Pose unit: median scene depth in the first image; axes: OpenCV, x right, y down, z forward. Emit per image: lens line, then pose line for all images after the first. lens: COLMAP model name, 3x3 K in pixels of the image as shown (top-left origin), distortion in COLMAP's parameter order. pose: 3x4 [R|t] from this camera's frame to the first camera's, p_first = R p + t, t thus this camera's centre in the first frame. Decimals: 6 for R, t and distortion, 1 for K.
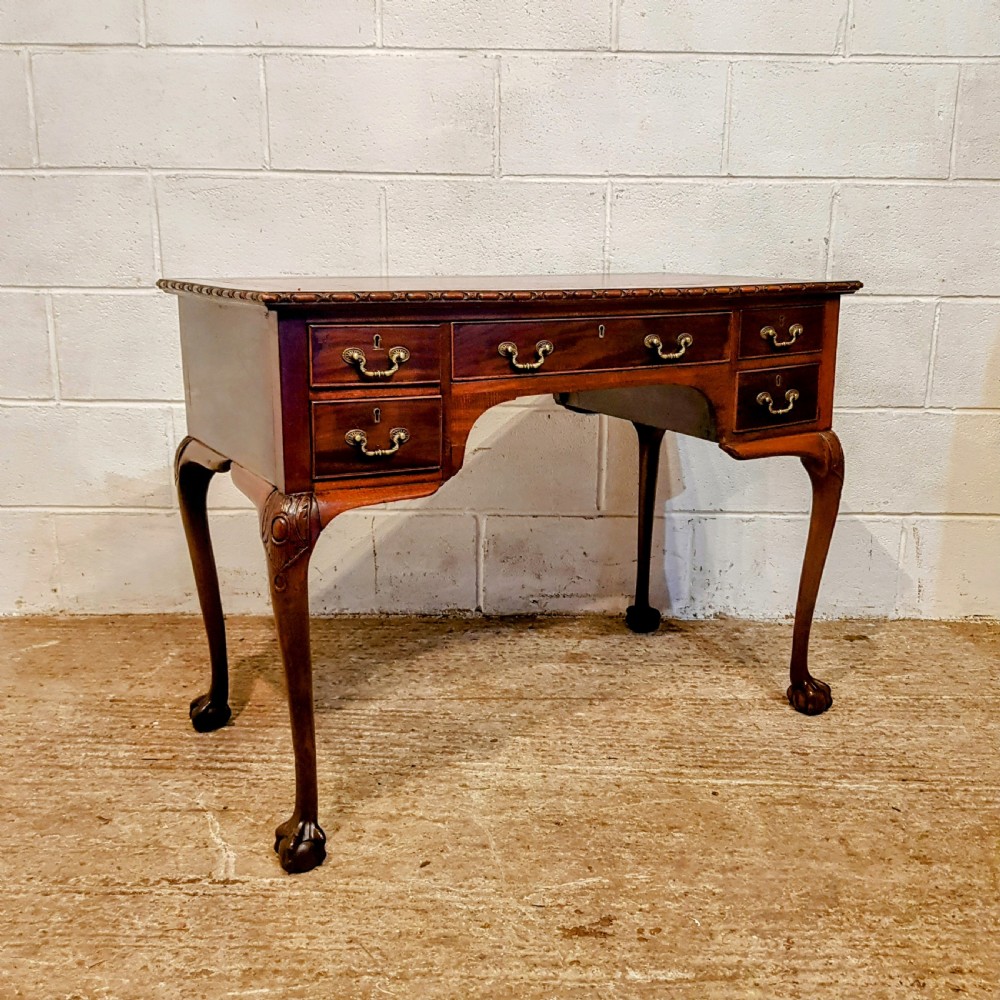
lens RADIAL K [[1050.6, 0, 525.3], [0, 1050.6, 494.9], [0, 0, 1]] dist [0.023934, 0.000000]
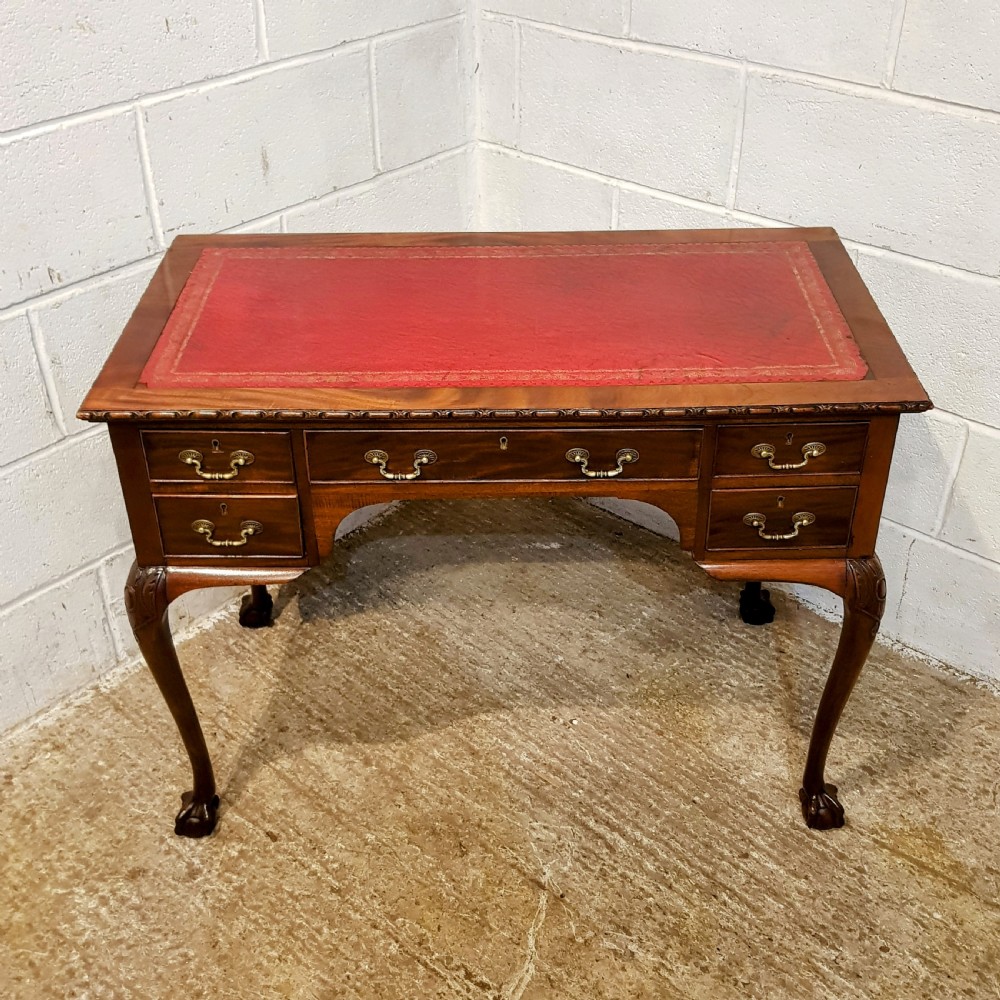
lens RADIAL K [[1191.9, 0, 519.2], [0, 1191.9, 493.4], [0, 0, 1]] dist [0.024165, 0.000000]
pose [[0.760926, 0.363785, -0.537264, 0.125076], [-0.150657, 0.904469, 0.399047, -0.412631], [0.631105, -0.222703, 0.743041, 0.203744]]
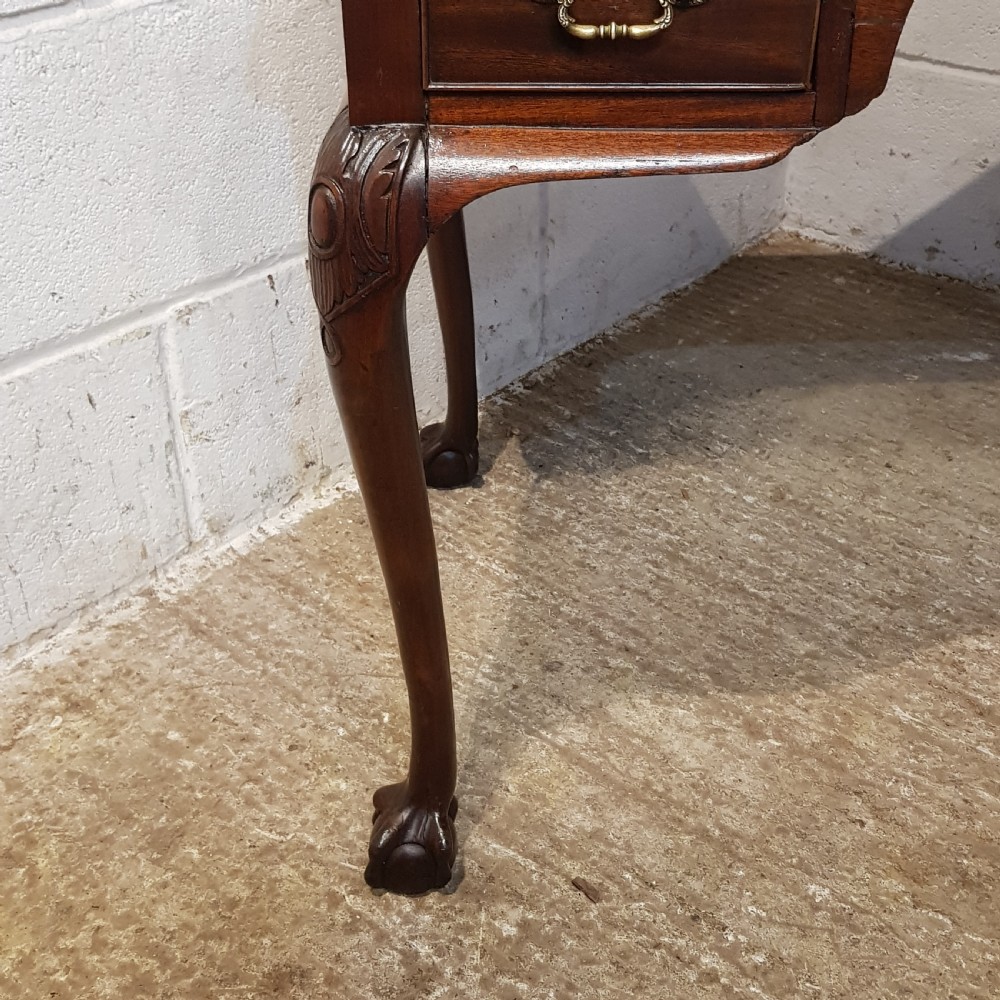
lens RADIAL K [[1405.1, 0, 512.4], [0, 1405.1, 481.3], [0, 0, 1]] dist [0.075756, 0.000000]
pose [[0.756672, 0.339579, -0.558689, -0.254478], [-0.137981, 0.918229, 0.371236, -0.039685], [0.639069, -0.203815, 0.741654, 0.389694]]
